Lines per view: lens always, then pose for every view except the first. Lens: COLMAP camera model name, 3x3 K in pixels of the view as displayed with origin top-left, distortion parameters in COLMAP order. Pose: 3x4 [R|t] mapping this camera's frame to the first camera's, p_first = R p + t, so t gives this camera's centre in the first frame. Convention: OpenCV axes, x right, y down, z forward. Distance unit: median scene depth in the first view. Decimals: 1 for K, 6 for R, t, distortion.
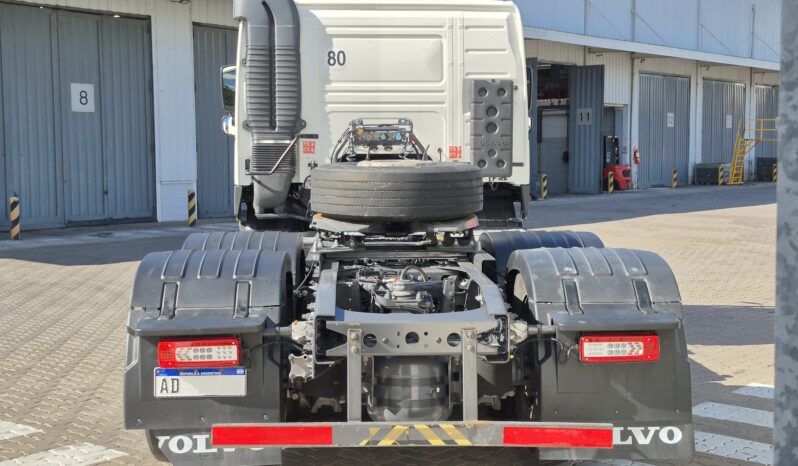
lens RADIAL K [[1129.8, 0, 416.6], [0, 1129.8, 200.9], [0, 0, 1]] dist [0.255456, 0.001603]
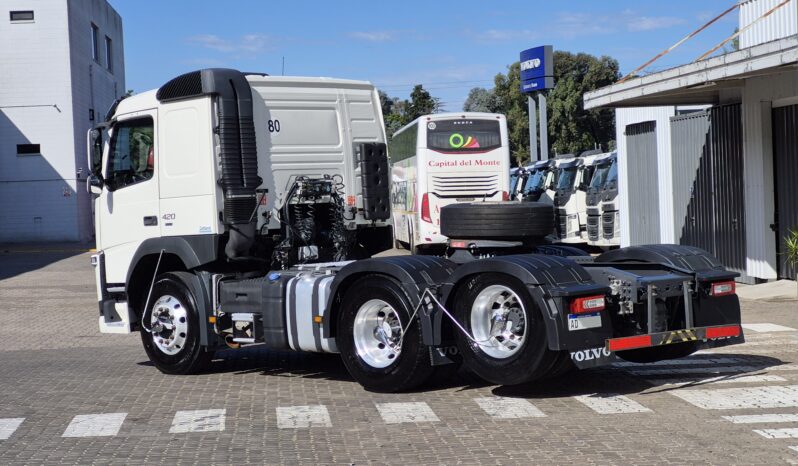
lens RADIAL K [[1681.6, 0, 399.0], [0, 1681.6, 233.0], [0, 0, 1]] dist [-0.016679, 0.030491]
pose [[0.740964, -0.042604, 0.670192, -1.182637], [0.068155, 0.997603, -0.011935, 0.018581], [-0.668077, 0.054520, 0.742092, -0.413130]]
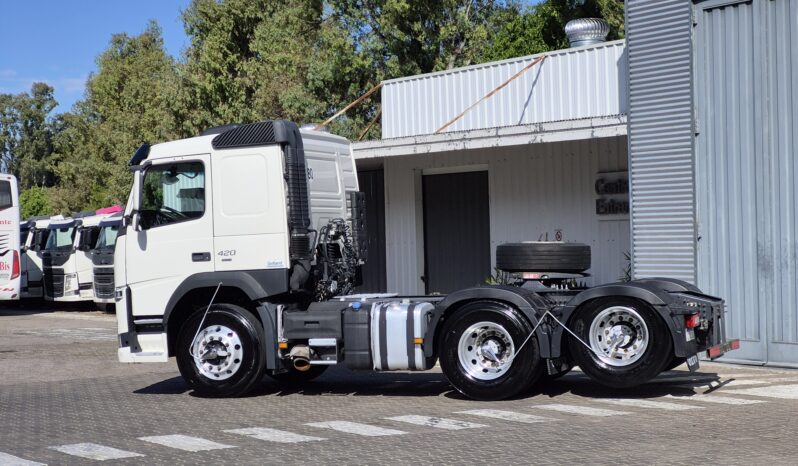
lens RADIAL K [[1658.4, 0, 399.0], [0, 1658.4, 233.0], [0, 0, 1]] dist [-0.083896, -0.114982]
pose [[0.369657, -0.003539, 0.929161, -1.883684], [0.067595, 0.997446, -0.023092, -0.001684], [-0.926706, 0.071343, 0.368952, 0.175971]]
